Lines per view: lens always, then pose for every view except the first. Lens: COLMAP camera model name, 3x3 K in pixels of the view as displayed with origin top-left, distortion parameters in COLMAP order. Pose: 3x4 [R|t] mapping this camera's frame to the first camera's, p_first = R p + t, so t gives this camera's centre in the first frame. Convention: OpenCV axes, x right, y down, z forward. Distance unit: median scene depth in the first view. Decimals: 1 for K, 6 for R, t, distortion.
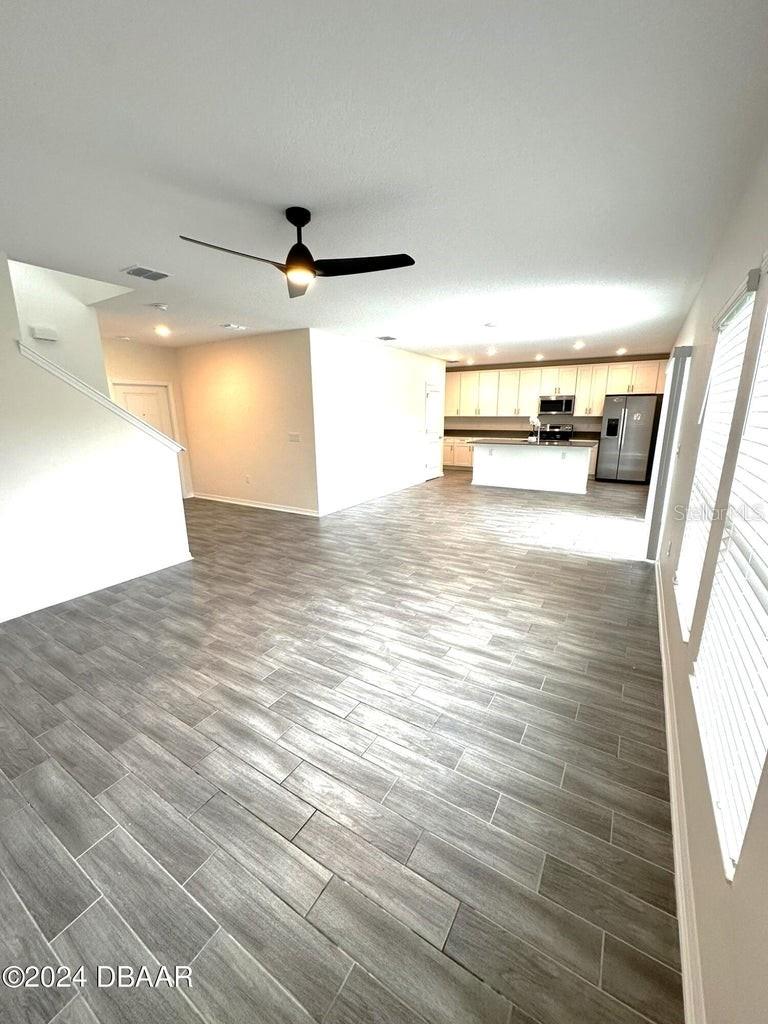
lens RADIAL K [[407.4, 0, 388.8], [0, 407.4, 512.8], [0, 0, 1]] dist [-0.002504, -0.000214]
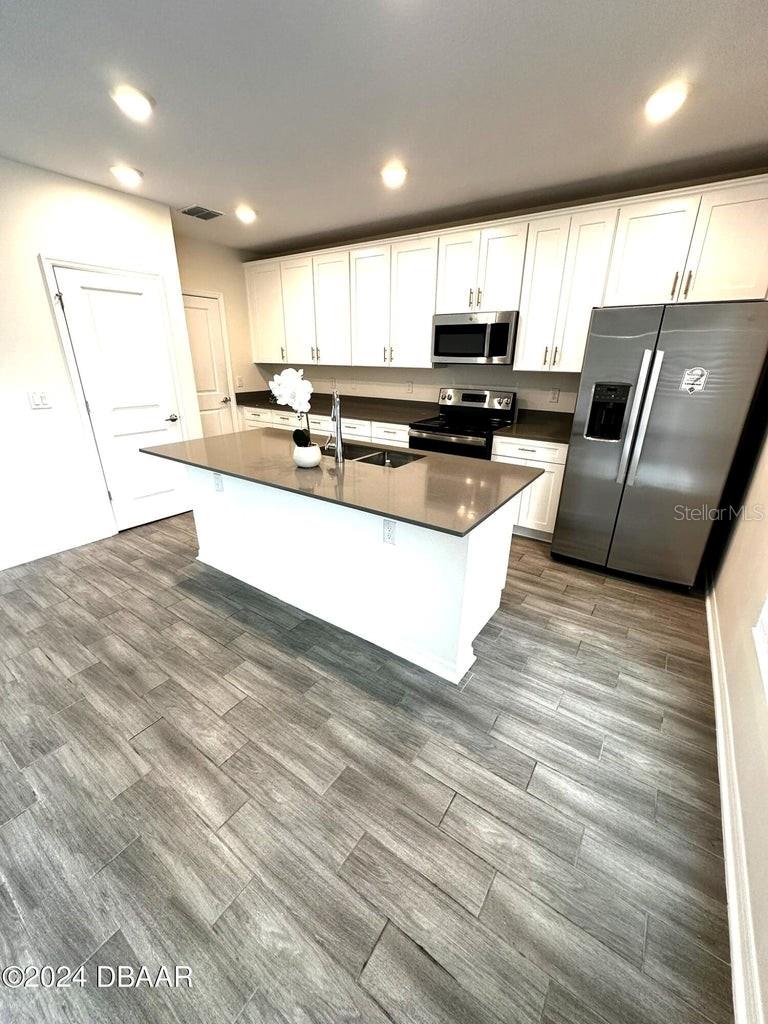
lens RADIAL K [[409.6, 0, 387.7], [0, 409.6, 512.1], [0, 0, 1]] dist [-0.000198, -0.000273]
pose [[0.998269, 0.036782, -0.045896, 0.618082], [-0.030805, 0.991711, 0.124745, -0.260152], [0.050104, -0.123115, 0.991127, 1.039489]]
